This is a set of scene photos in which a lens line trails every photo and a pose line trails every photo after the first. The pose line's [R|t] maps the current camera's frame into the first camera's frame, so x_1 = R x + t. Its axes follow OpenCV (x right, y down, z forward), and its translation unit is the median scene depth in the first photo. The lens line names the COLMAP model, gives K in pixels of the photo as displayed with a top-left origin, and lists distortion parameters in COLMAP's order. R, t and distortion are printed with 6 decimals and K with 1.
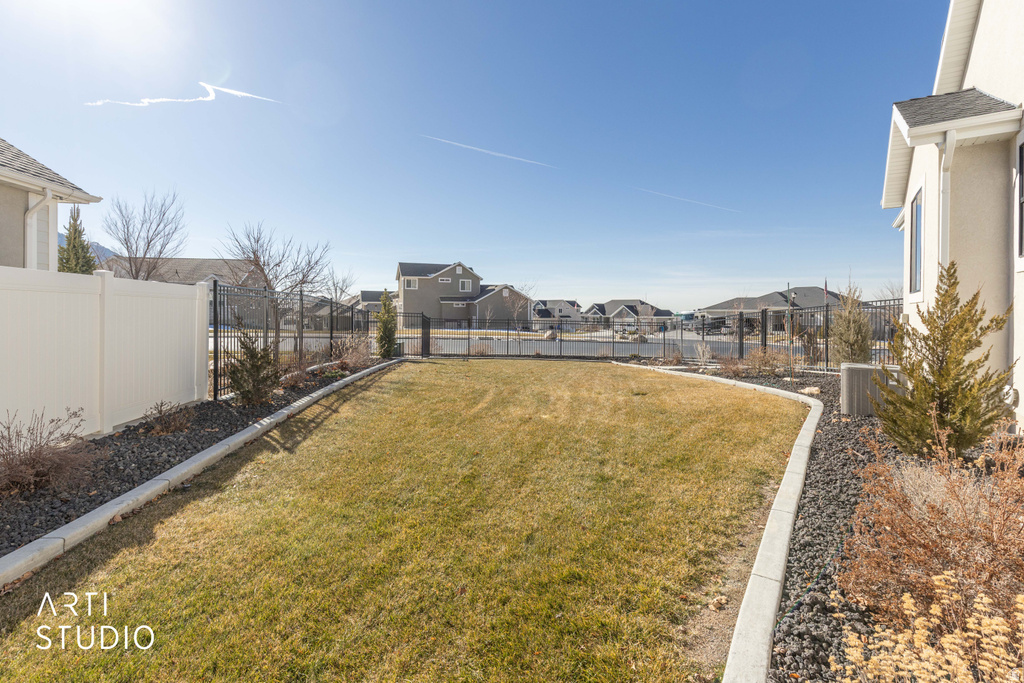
lens RADIAL K [[487.0, 0, 496.9], [0, 487.0, 312.2], [0, 0, 1]] dist [0.001507, 0.000148]
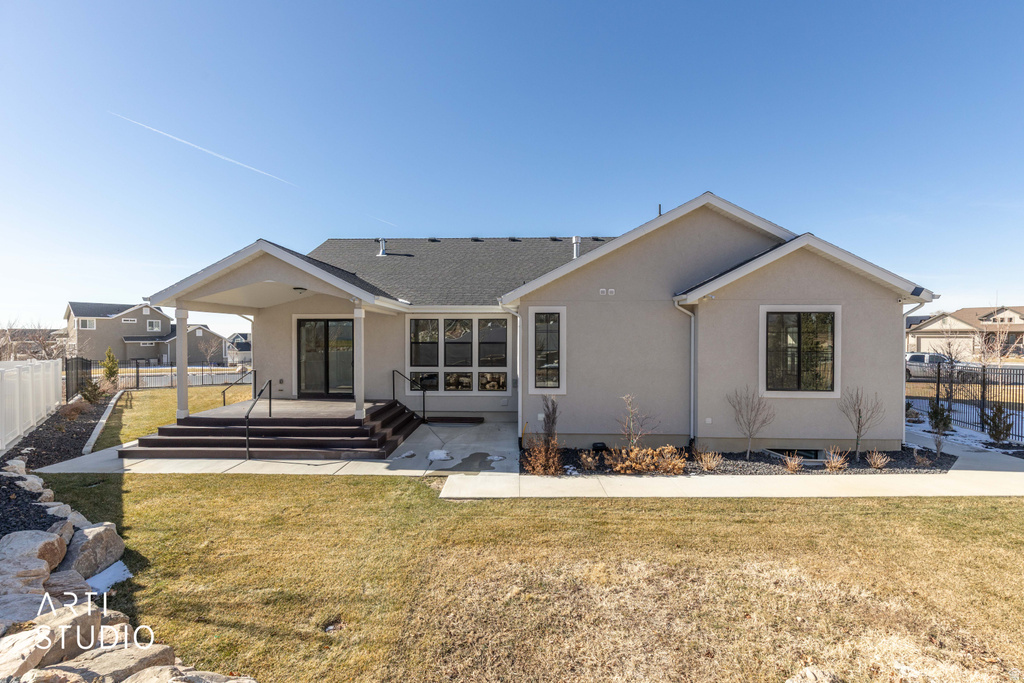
lens RADIAL K [[459.0, 0, 497.8], [0, 459.0, 341.7], [0, 0, 1]] dist [0.006170, -0.000347]
pose [[0.828250, -0.012152, 0.560227, -0.006393], [0.011968, 0.999920, 0.003996, -0.014842], [-0.560231, 0.003395, 0.828329, -0.257609]]
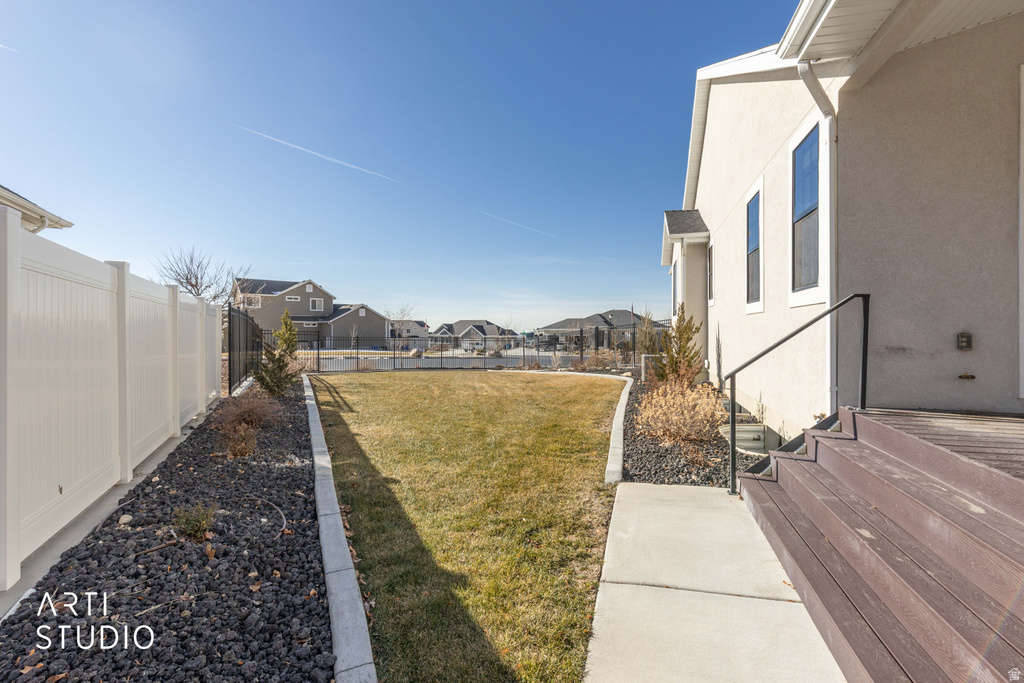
lens RADIAL K [[482.7, 0, 546.0], [0, 482.7, 332.5], [0, 0, 1]] dist [-0.001083, -0.000440]
pose [[0.914155, -0.007121, 0.405303, -0.037701], [0.007001, 0.999974, 0.001778, 0.001853], [-0.405305, 0.001212, 0.914181, -0.054038]]
